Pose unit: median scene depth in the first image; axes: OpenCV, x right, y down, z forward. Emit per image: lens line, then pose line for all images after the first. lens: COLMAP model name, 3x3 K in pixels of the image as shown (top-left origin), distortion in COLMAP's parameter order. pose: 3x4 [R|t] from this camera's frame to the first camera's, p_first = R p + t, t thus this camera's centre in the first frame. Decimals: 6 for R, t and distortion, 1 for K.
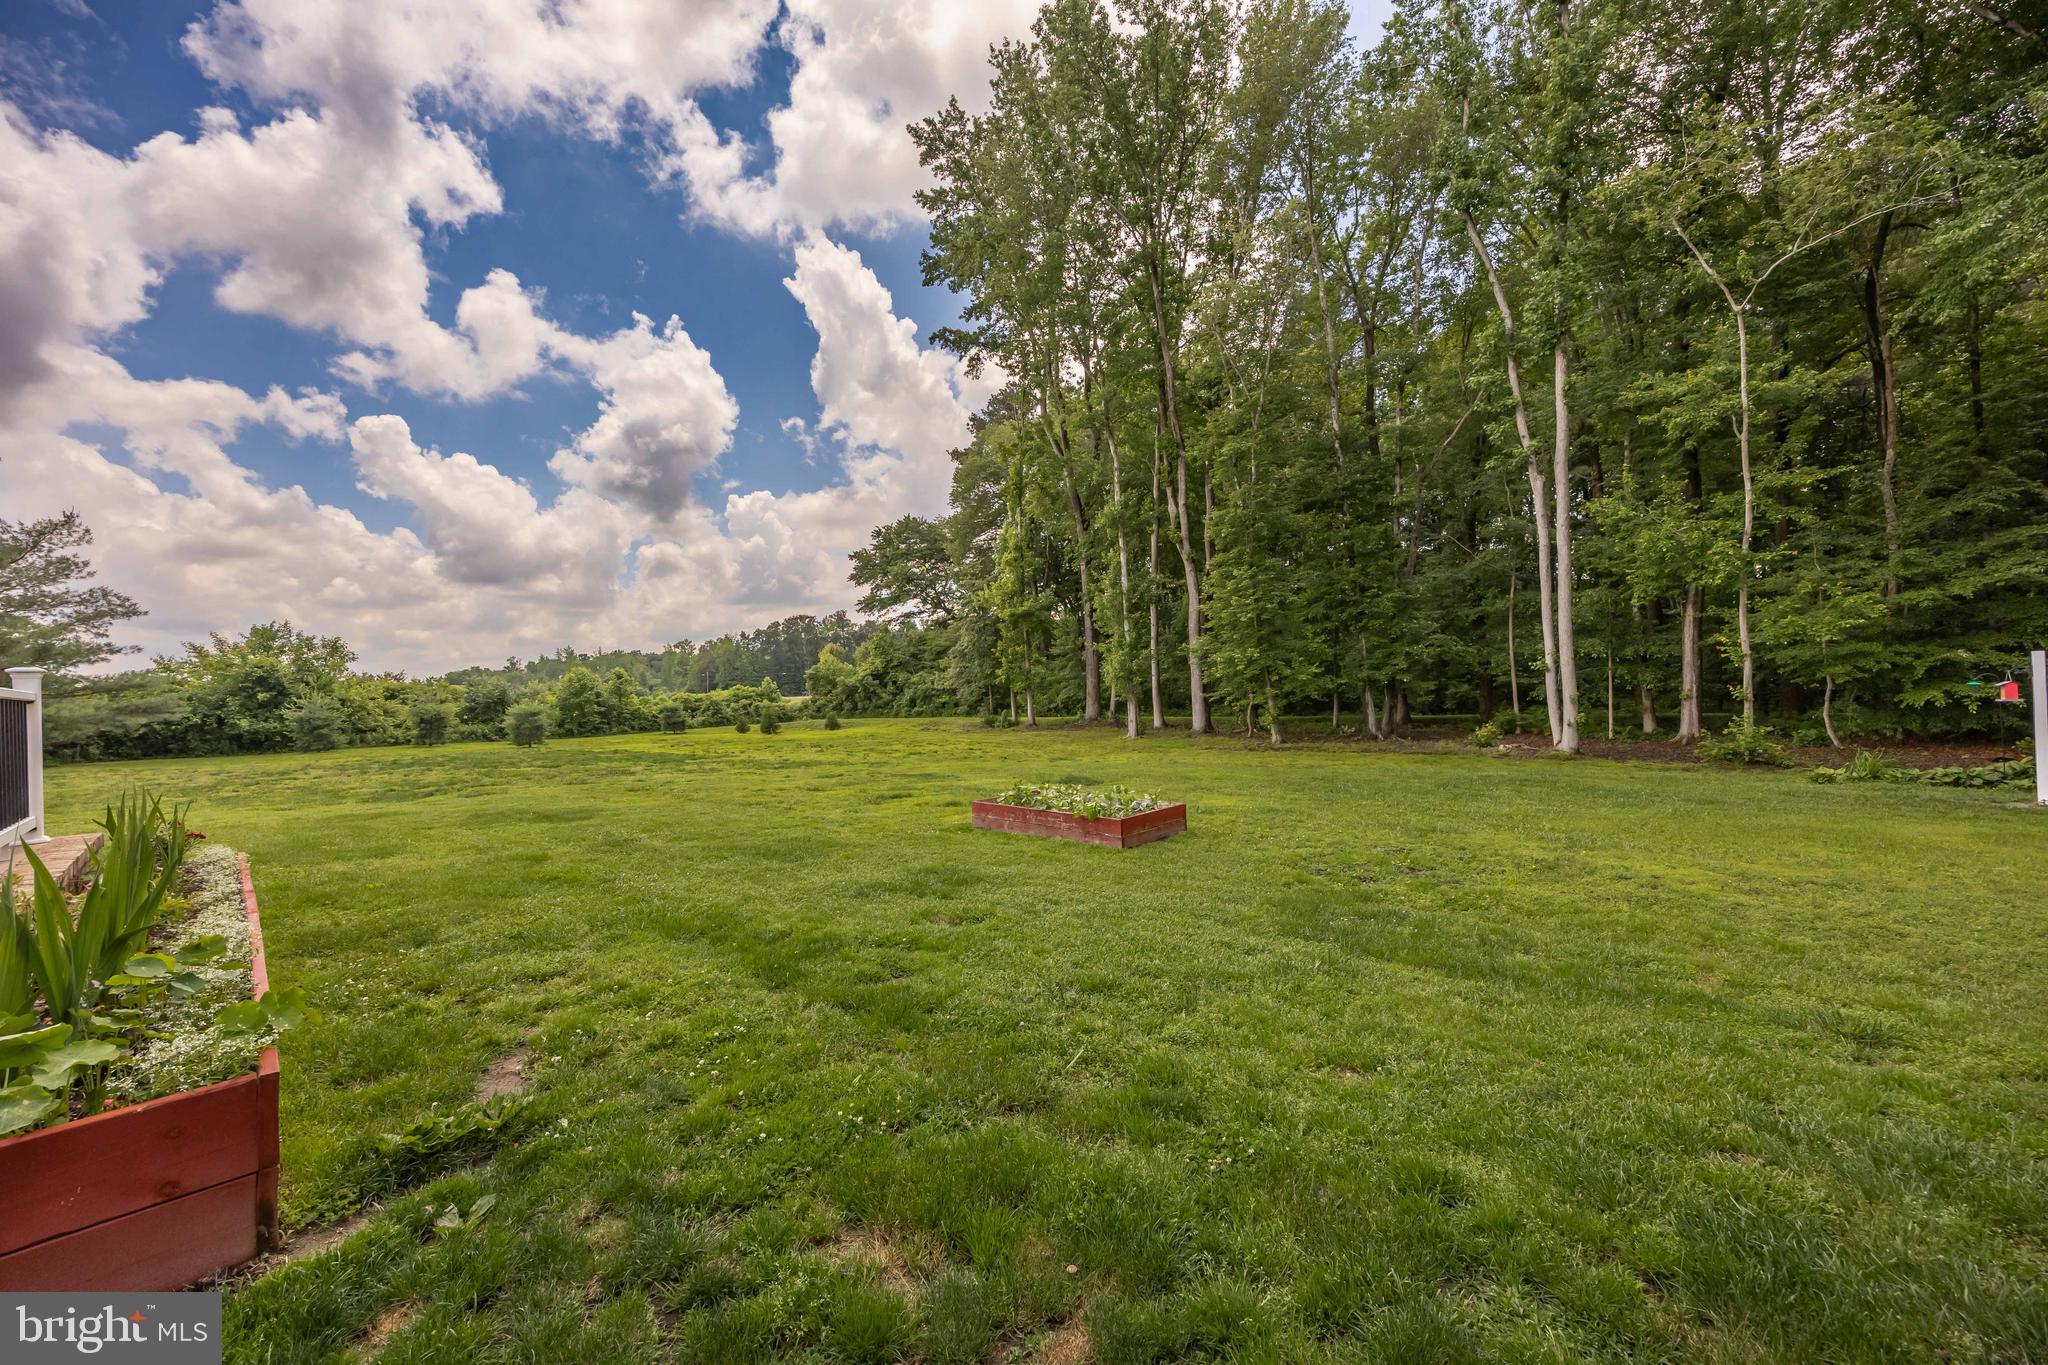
lens RADIAL K [[784.7, 0, 1021.8], [0, 784.7, 686.5], [0, 0, 1]] dist [-0.000400, -0.000526]
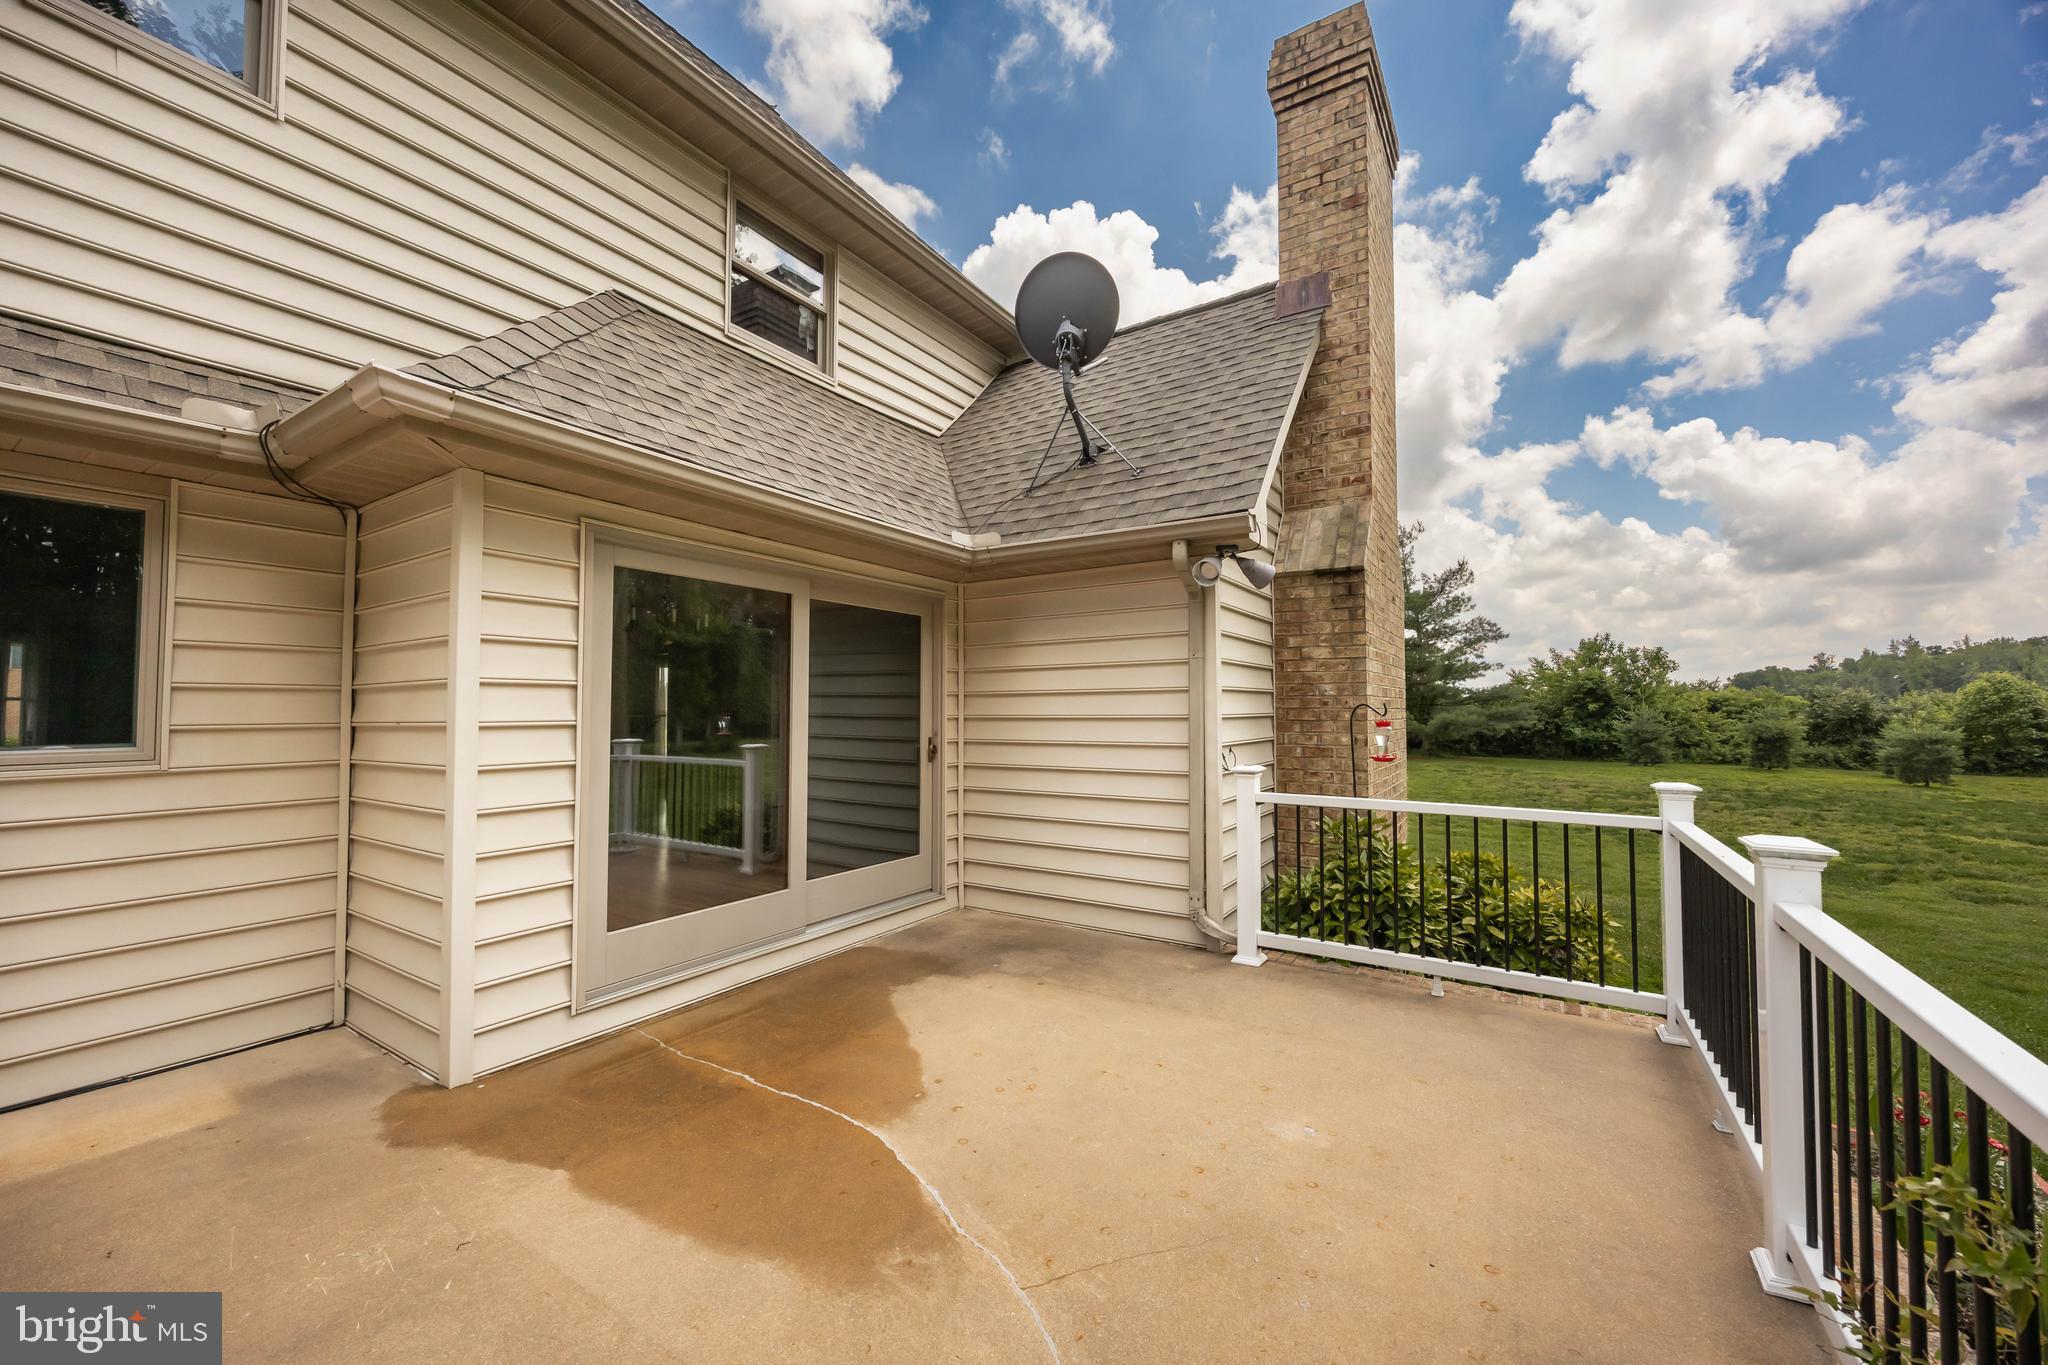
lens RADIAL K [[773.0, 0, 1028.6], [0, 773.0, 685.3], [0, 0, 1]] dist [0.000077, -0.000125]
pose [[0.199826, 0.001166, -0.979831, -0.083694], [-0.004040, 0.999992, 0.000366, -0.012135], [0.979823, 0.003885, 0.199829, 0.037109]]
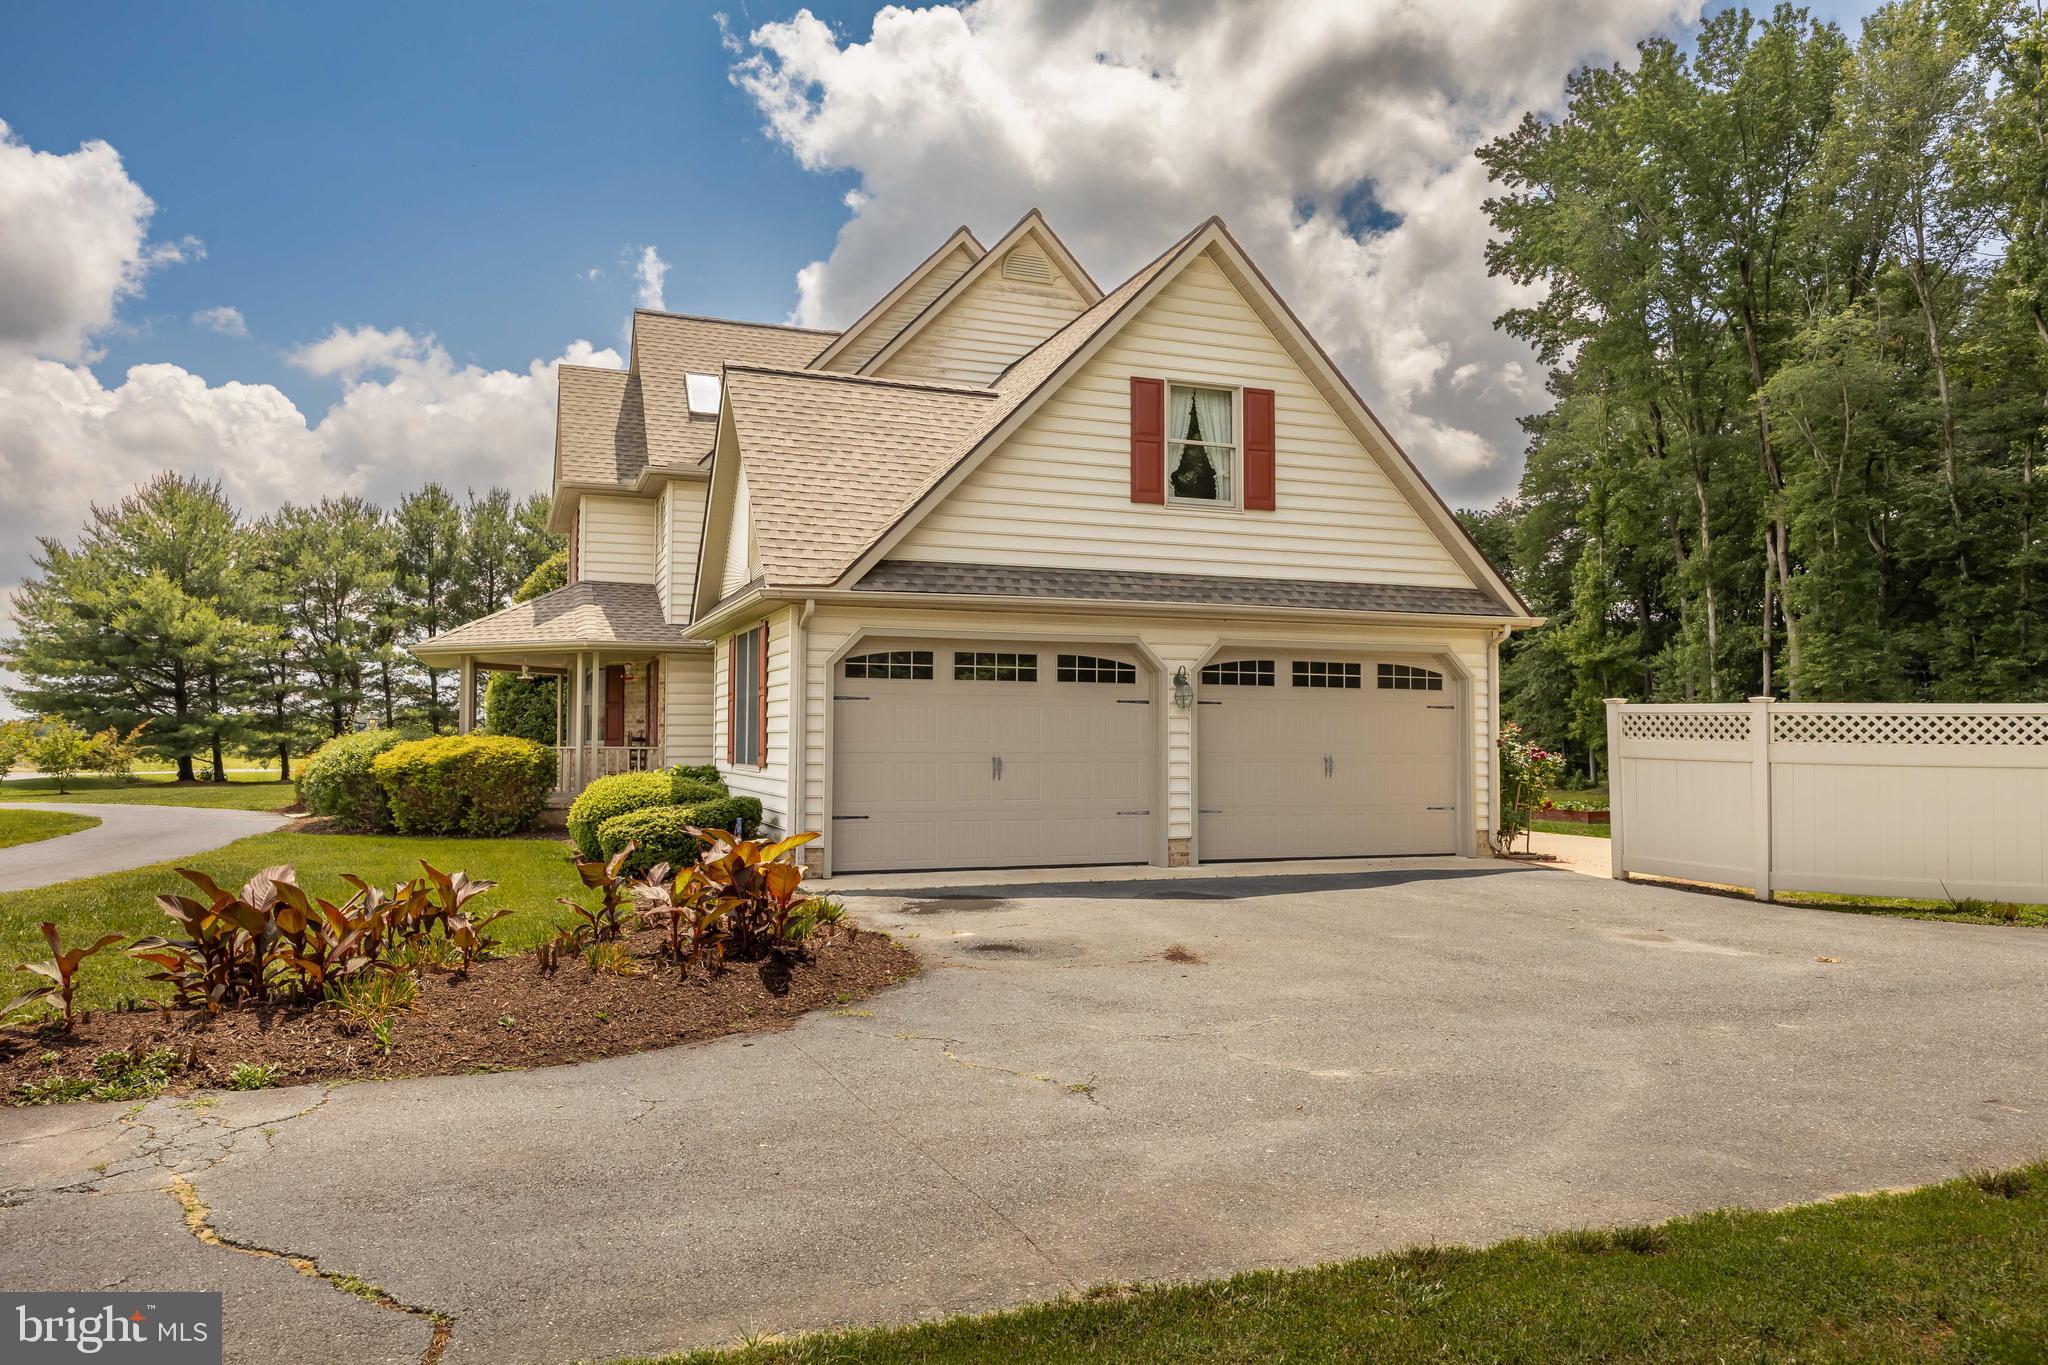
lens RADIAL K [[1375.4, 0, 1024.0], [0, 1375.4, 682.5], [0, 0, 1]] dist [-0.000192, -0.000347]
pose [[0.905123, 0.014188, -0.424913, 0.067007], [-0.027626, 0.999293, -0.025482, -0.010082], [0.424251, 0.034803, 0.904876, -0.639444]]
